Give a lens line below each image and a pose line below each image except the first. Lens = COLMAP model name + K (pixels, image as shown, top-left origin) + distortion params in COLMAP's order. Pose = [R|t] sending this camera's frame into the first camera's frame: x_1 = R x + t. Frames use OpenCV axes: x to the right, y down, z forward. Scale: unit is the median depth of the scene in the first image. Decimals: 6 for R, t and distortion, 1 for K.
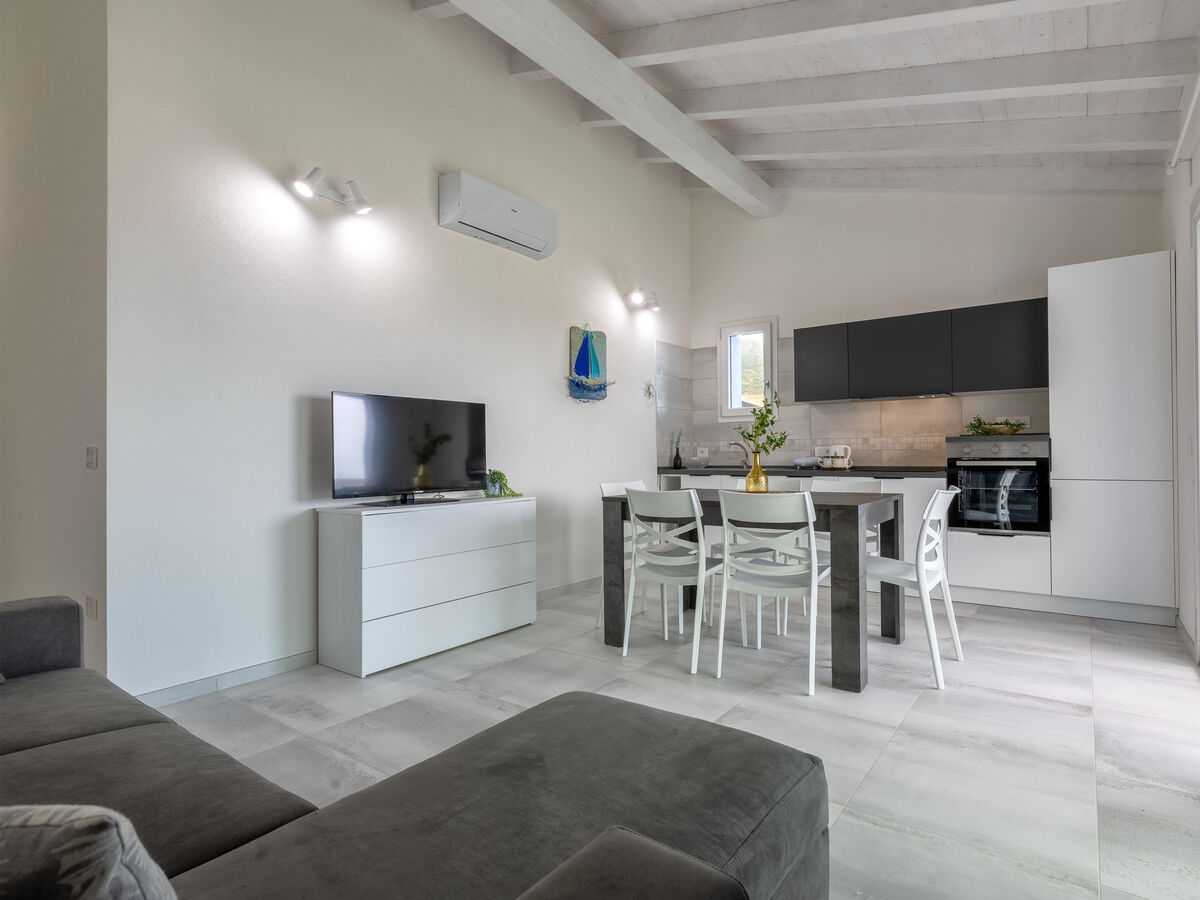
lens RADIAL K [[612.9, 0, 667.3], [0, 612.9, 448.1], [0, 0, 1]] dist [0.002047, 0.000559]
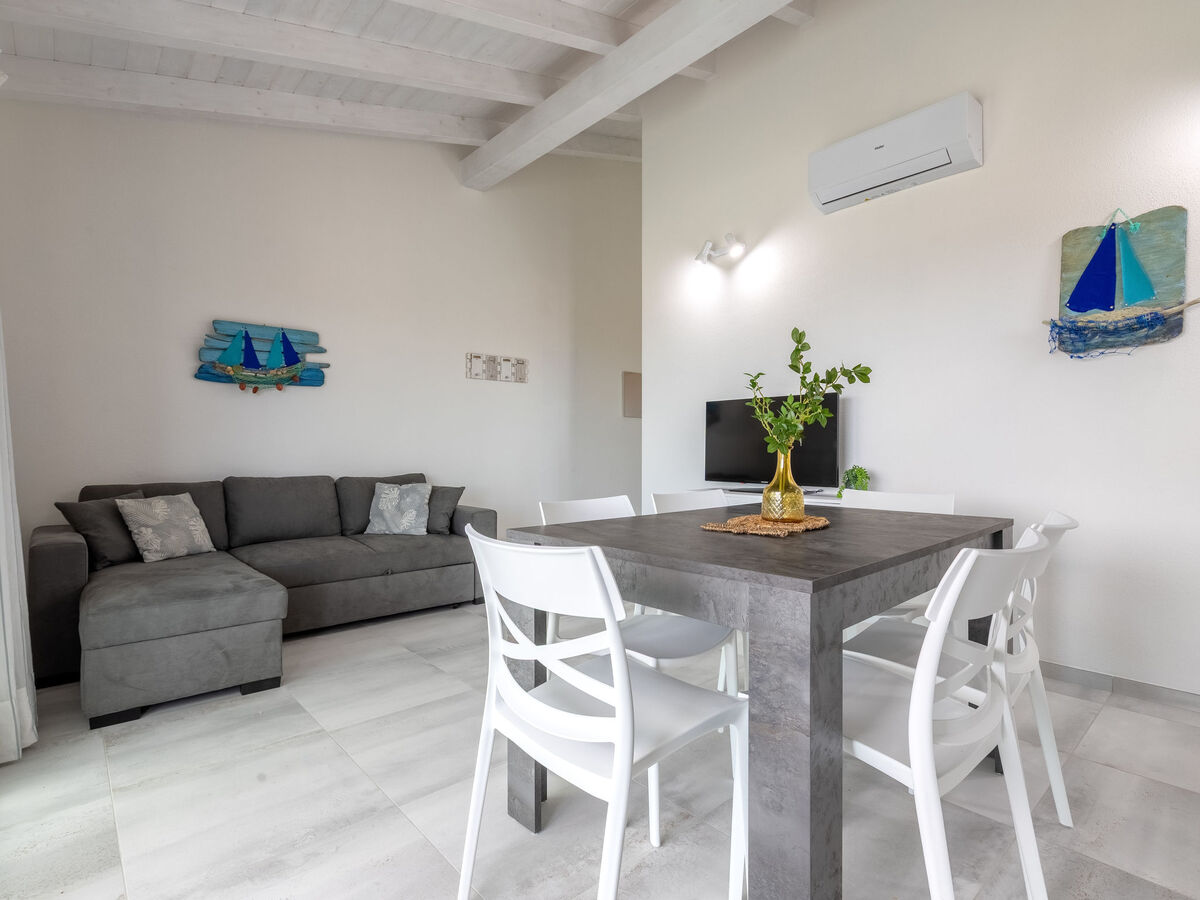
lens RADIAL K [[595.6, 0, 605.1], [0, 595.6, 448.8], [0, 0, 1]] dist [-0.000230, -0.000350]
pose [[-0.234224, 0.006773, -0.972159, 0.559066], [0.011615, 0.999924, 0.004167, 0.002770], [0.972113, -0.010316, -0.234285, 0.771525]]
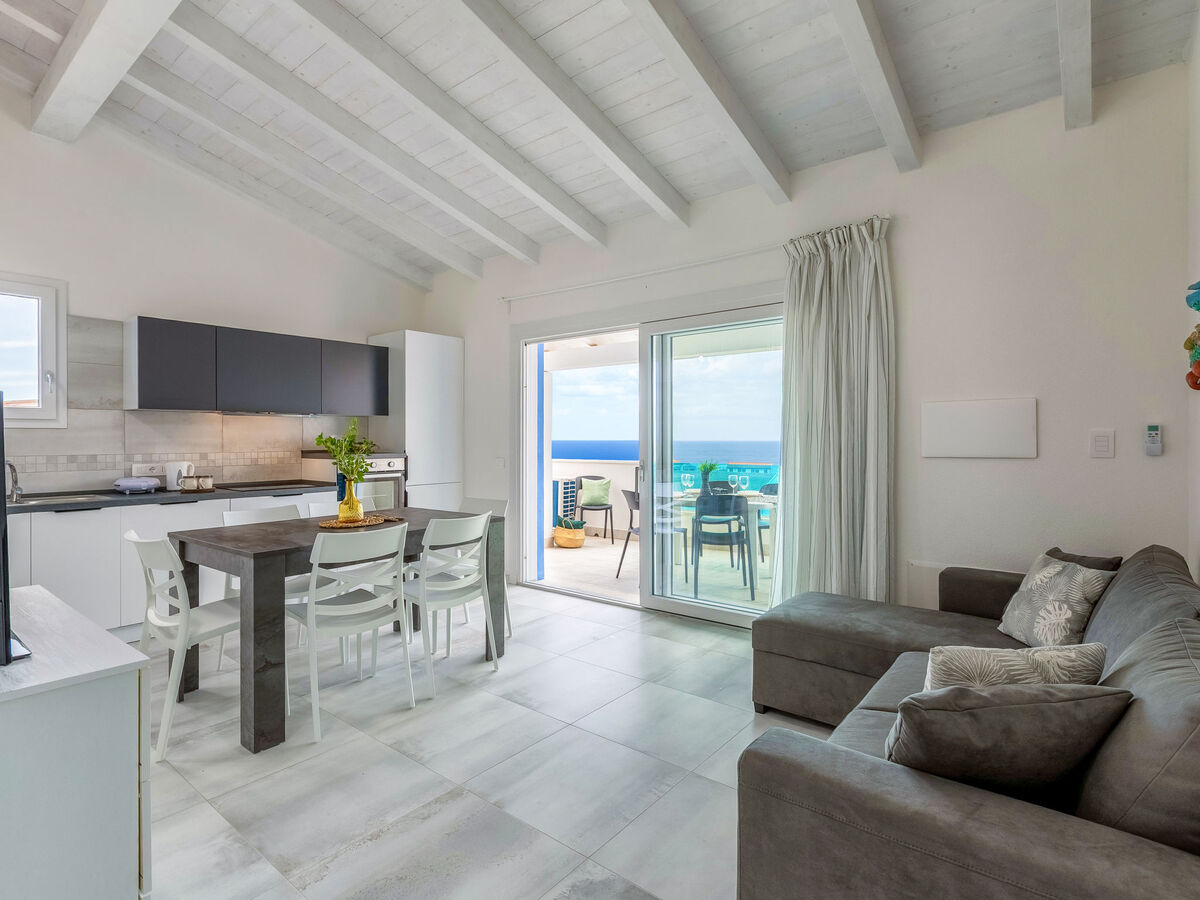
lens RADIAL K [[615.5, 0, 600.8], [0, 615.5, 438.8], [0, 0, 1]] dist [0.000259, 0.000077]
pose [[0.091246, 0.007437, 0.995801, -0.629761], [-0.007346, 0.999950, -0.006795, -0.043081], [-0.995801, -0.006695, 0.091296, 0.411950]]
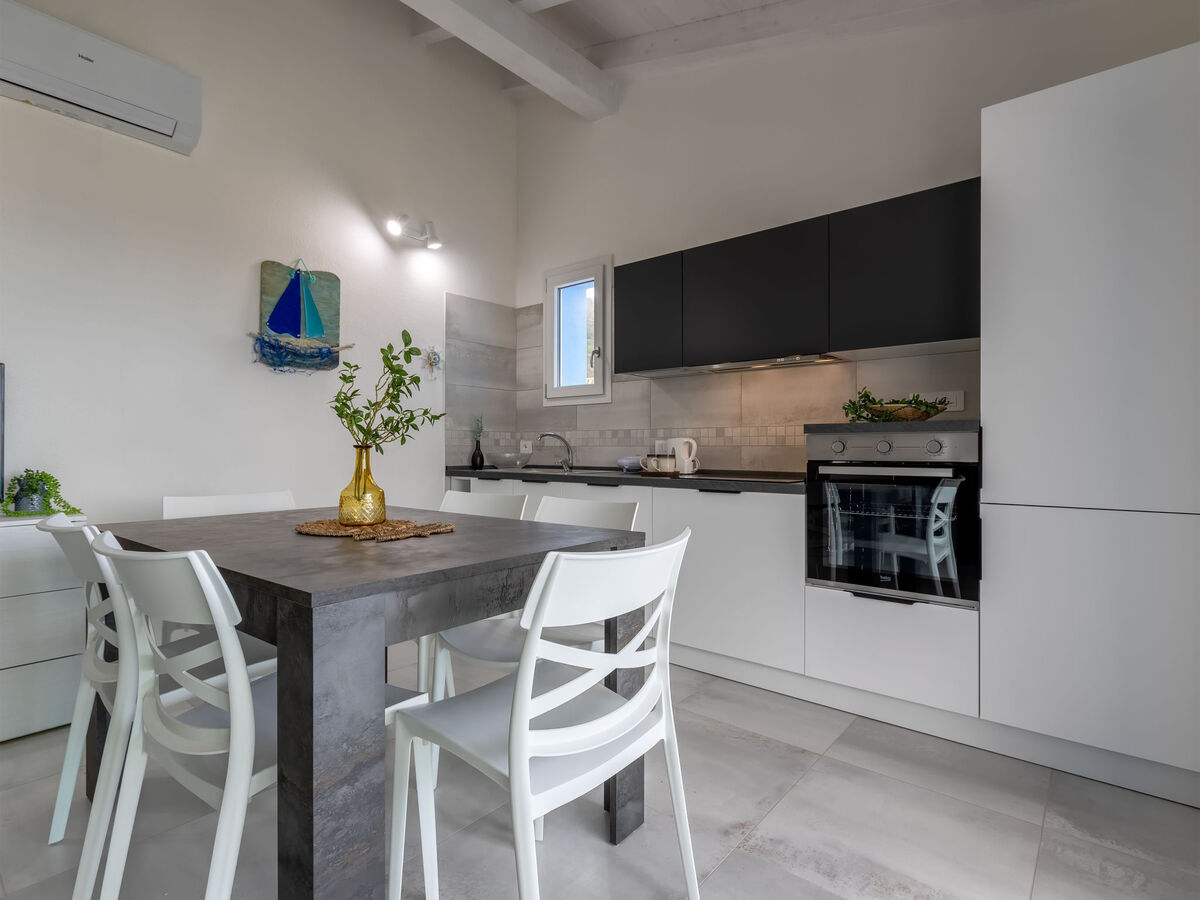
lens RADIAL K [[595.6, 0, 605.1], [0, 595.6, 448.8], [0, 0, 1]] dist [-0.000230, -0.000350]
pose [[0.995041, 0.010413, -0.098919, 0.319075], [-0.009384, 0.999897, 0.010858, 0.000823], [0.099022, -0.009876, 0.995036, 0.412362]]
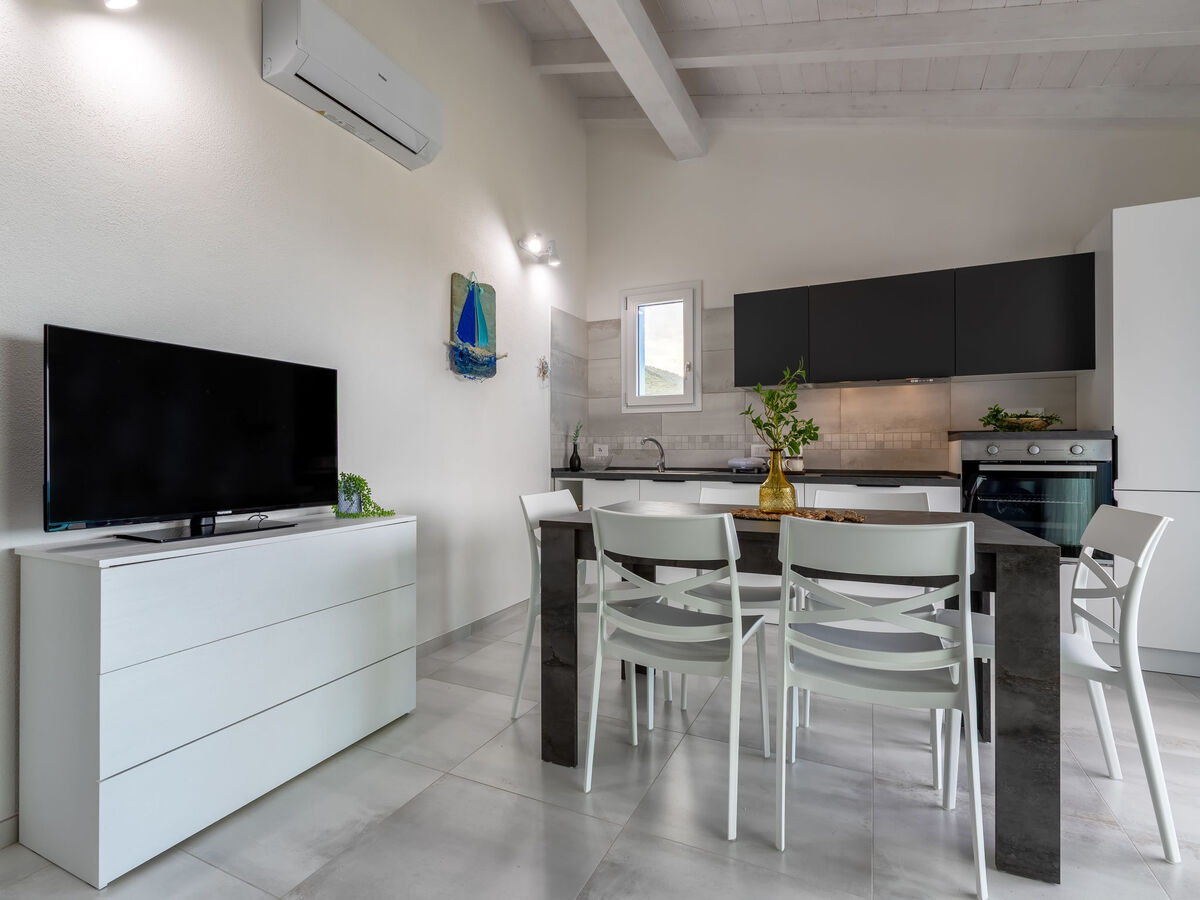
lens RADIAL K [[601.0, 0, 559.0], [0, 601.0, 449.2], [0, 0, 1]] dist [0.001833, 0.000468]
pose [[0.993438, 0.009260, 0.113995, -0.123280], [-0.009630, 0.999950, 0.002696, 0.005420], [-0.113965, -0.003776, 0.993478, 0.316259]]
